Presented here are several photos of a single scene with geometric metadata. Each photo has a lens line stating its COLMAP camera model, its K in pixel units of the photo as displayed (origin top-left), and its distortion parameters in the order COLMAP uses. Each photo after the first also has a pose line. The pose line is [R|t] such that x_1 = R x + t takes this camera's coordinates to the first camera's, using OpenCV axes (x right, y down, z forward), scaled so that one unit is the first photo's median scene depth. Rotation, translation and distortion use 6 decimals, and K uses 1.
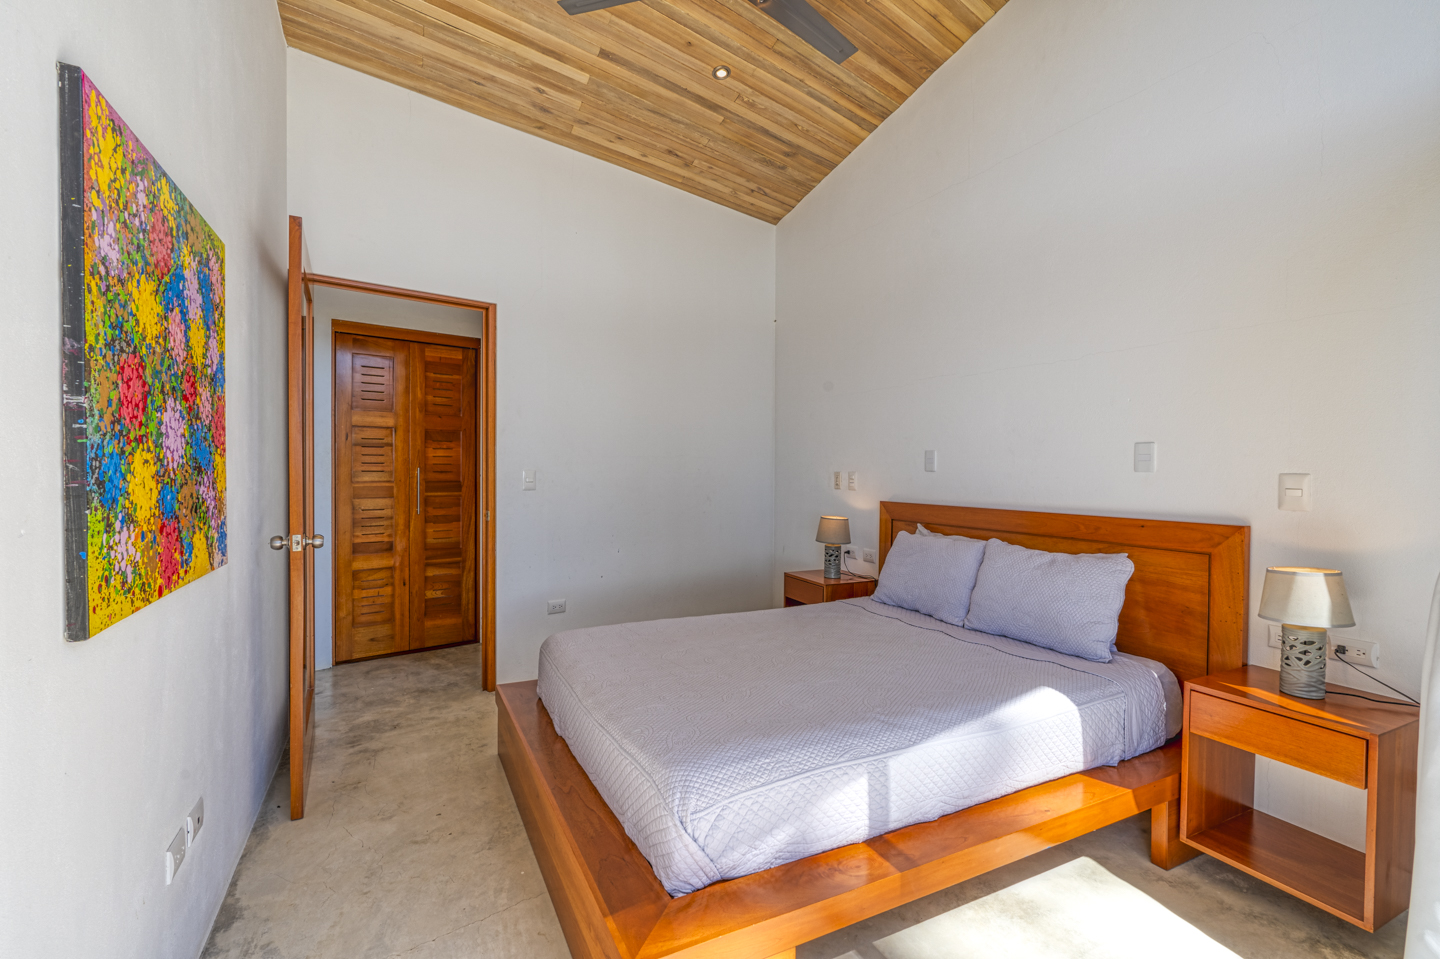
lens RADIAL K [[653.5, 0, 718.1], [0, 653.5, 478.4], [0, 0, 1]] dist [-0.008619, 0.004312]
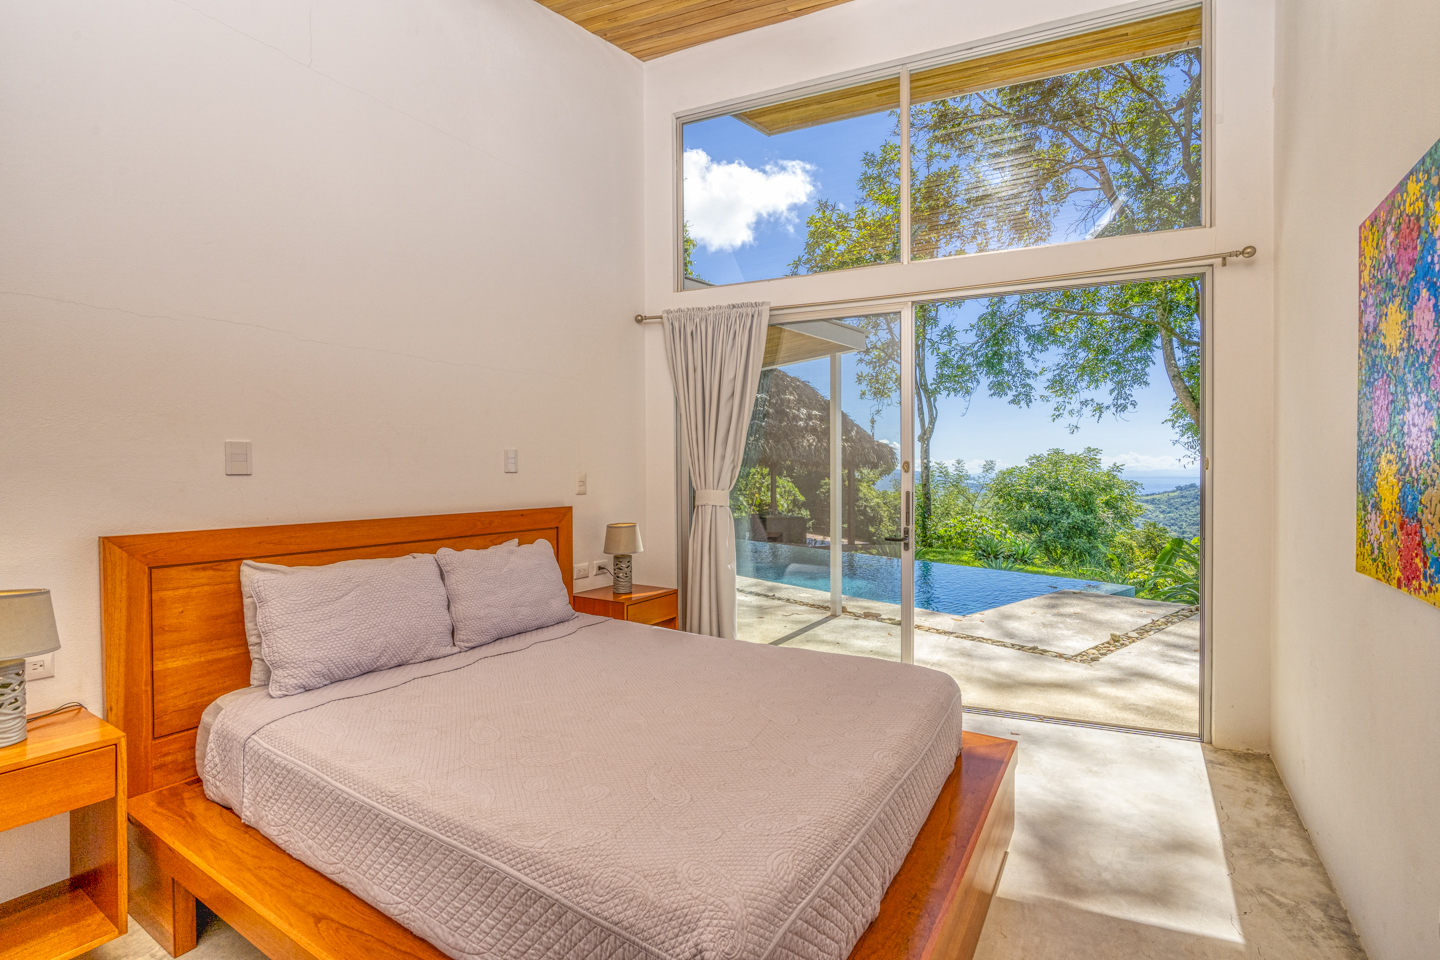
lens RADIAL K [[653.5, 0, 718.1], [0, 653.5, 478.9], [0, 0, 1]] dist [-0.008619, 0.004312]
pose [[-0.516801, -0.009789, 0.856050, -1.168439], [0.014888, 0.999681, 0.020419, -0.033974], [-0.855976, 0.023298, -0.516490, 2.447844]]
